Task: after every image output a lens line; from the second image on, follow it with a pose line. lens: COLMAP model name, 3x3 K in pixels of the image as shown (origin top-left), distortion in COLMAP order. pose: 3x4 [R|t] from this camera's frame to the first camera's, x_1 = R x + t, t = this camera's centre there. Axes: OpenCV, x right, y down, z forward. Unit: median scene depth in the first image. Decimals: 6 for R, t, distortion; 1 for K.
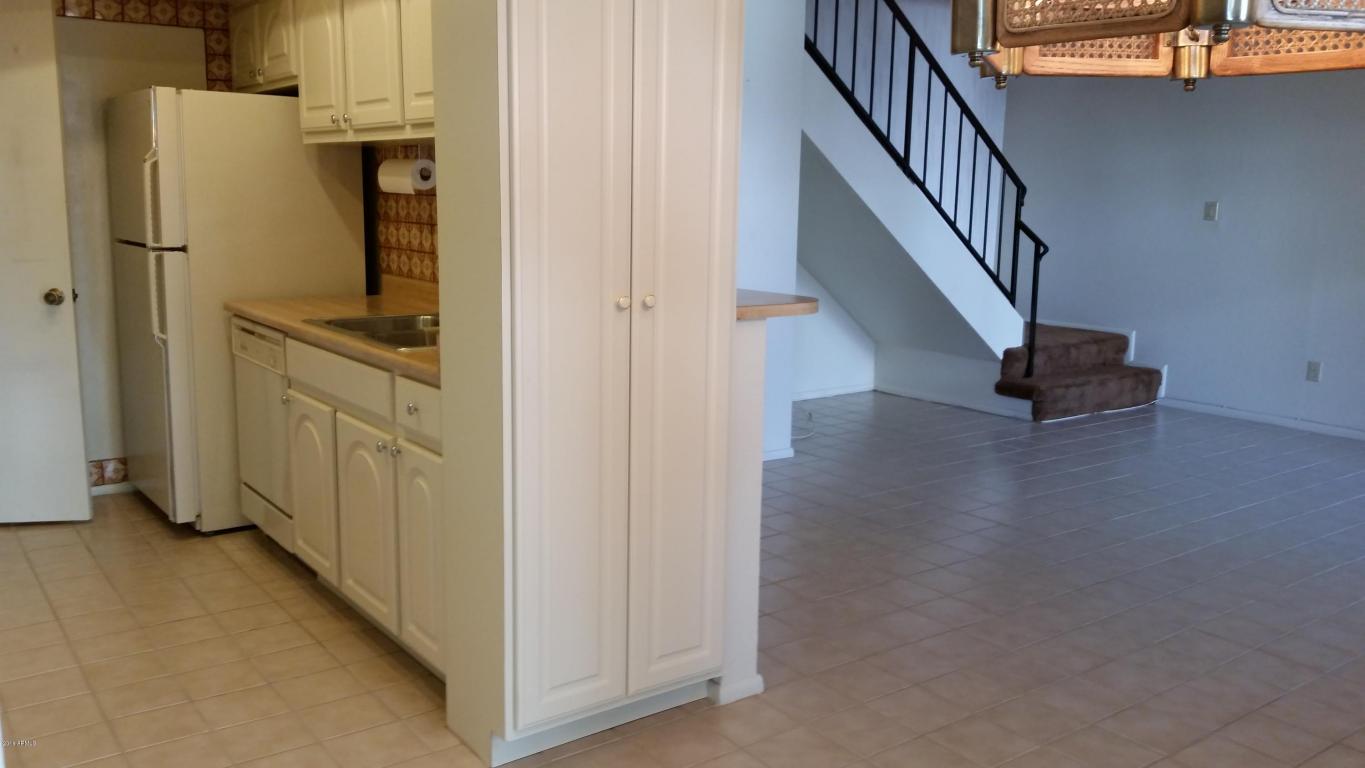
lens RADIAL K [[1106.3, 0, 657.5], [0, 1106.3, 387.4], [0, 0, 1]] dist [0.165393, -0.389481]
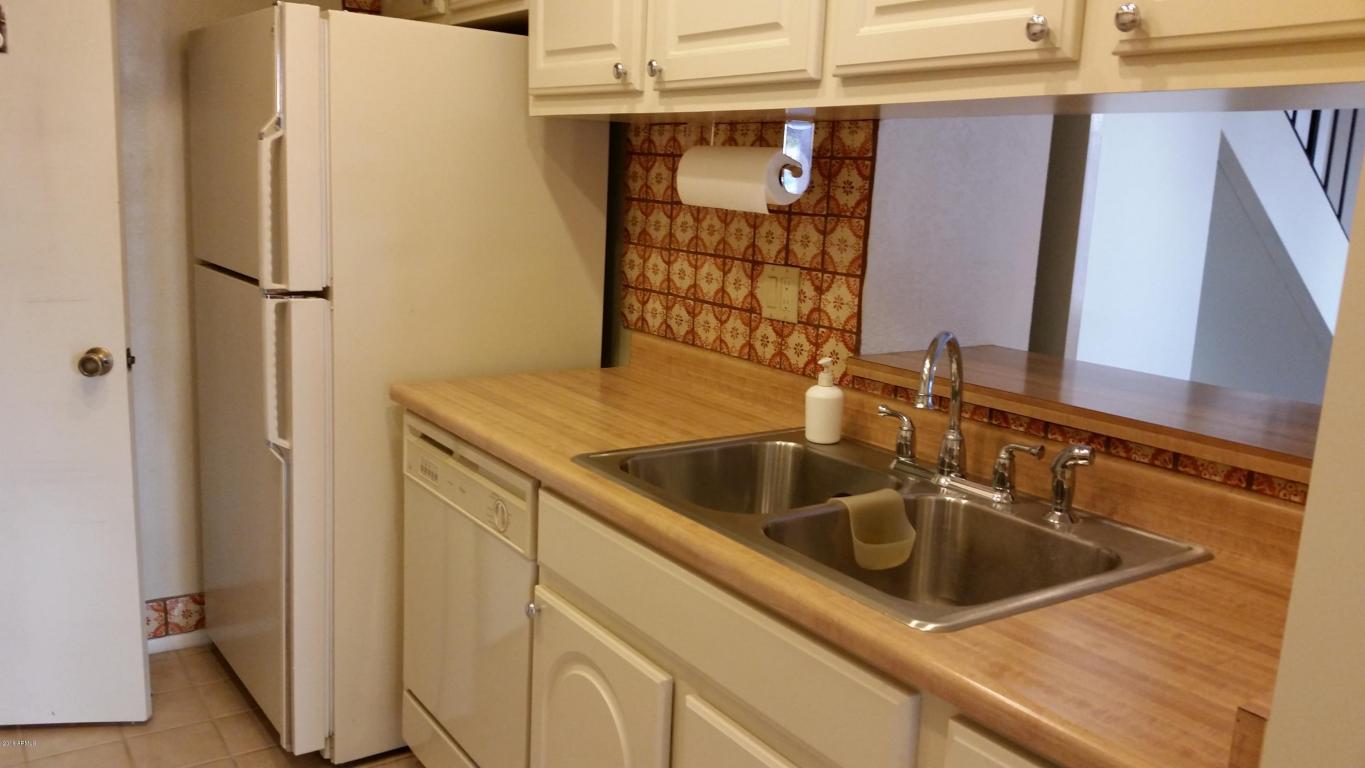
lens RADIAL K [[1143.8, 0, 699.3], [0, 1143.8, 394.6], [0, 0, 1]] dist [0.074406, -0.176810]
pose [[0.999410, 0.032053, -0.012316, -0.213977], [-0.031871, 0.999384, 0.014698, -0.083138], [0.012780, -0.014297, 0.999816, 0.401987]]
